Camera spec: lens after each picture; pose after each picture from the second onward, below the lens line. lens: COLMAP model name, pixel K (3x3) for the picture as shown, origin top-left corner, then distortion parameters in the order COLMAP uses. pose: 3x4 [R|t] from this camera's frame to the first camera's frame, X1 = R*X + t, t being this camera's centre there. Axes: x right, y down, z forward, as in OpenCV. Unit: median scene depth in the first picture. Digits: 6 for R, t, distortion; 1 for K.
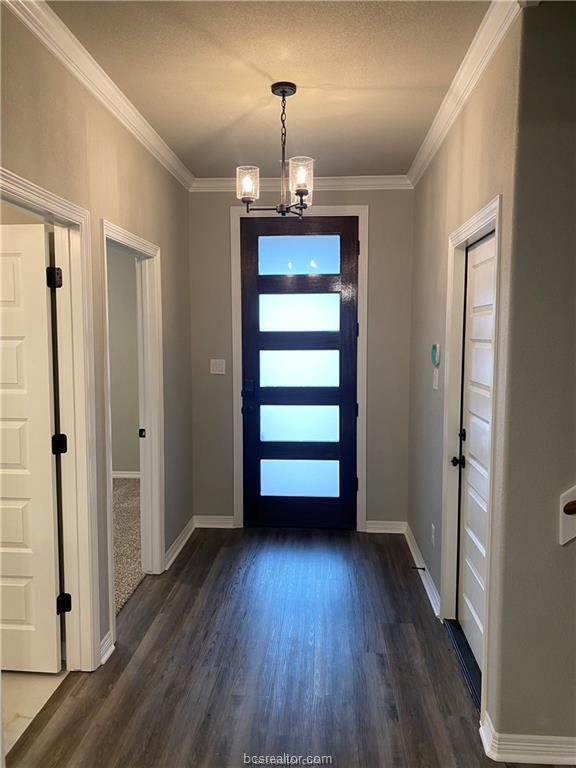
lens RADIAL K [[587.5, 0, 288.0], [0, 587.5, 384.0], [0, 0, 1]] dist [0.174273, -0.341068]
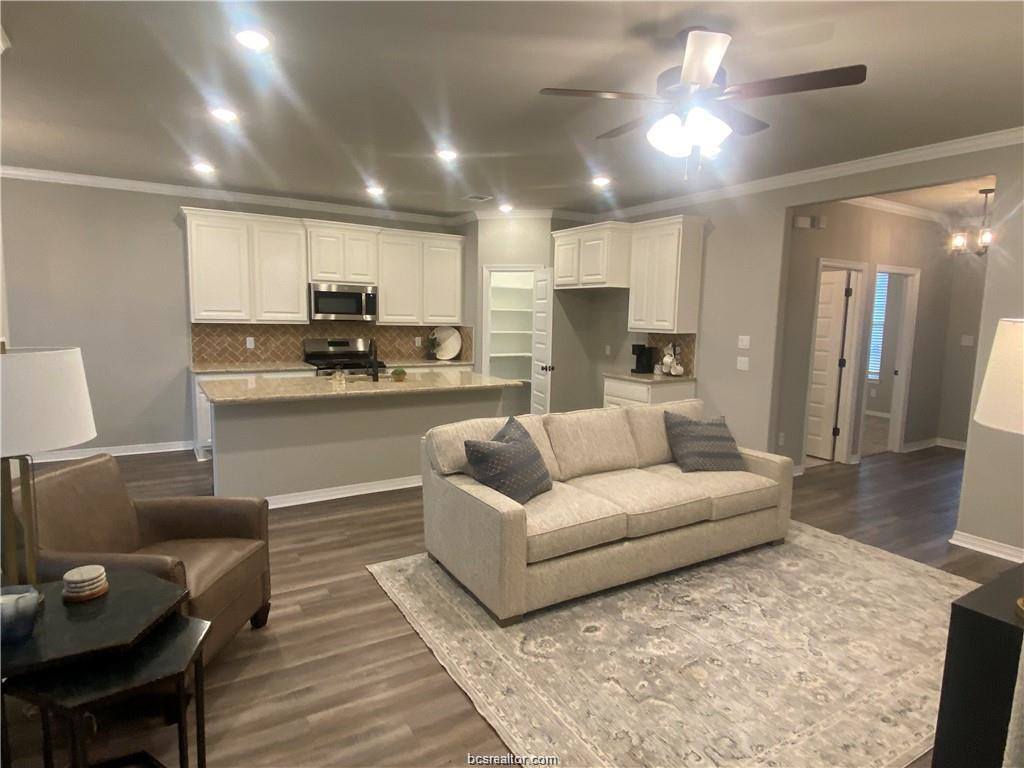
lens RADIAL K [[562.8, 0, 512.0], [0, 562.8, 384.0], [0, 0, 1]] dist [0.000232, -0.000055]
pose [[0.593678, 0.094827, -0.799096, 0.606353], [-0.084767, 0.994877, 0.055083, 0.163506], [0.800226, 0.035036, 0.598675, -1.321301]]
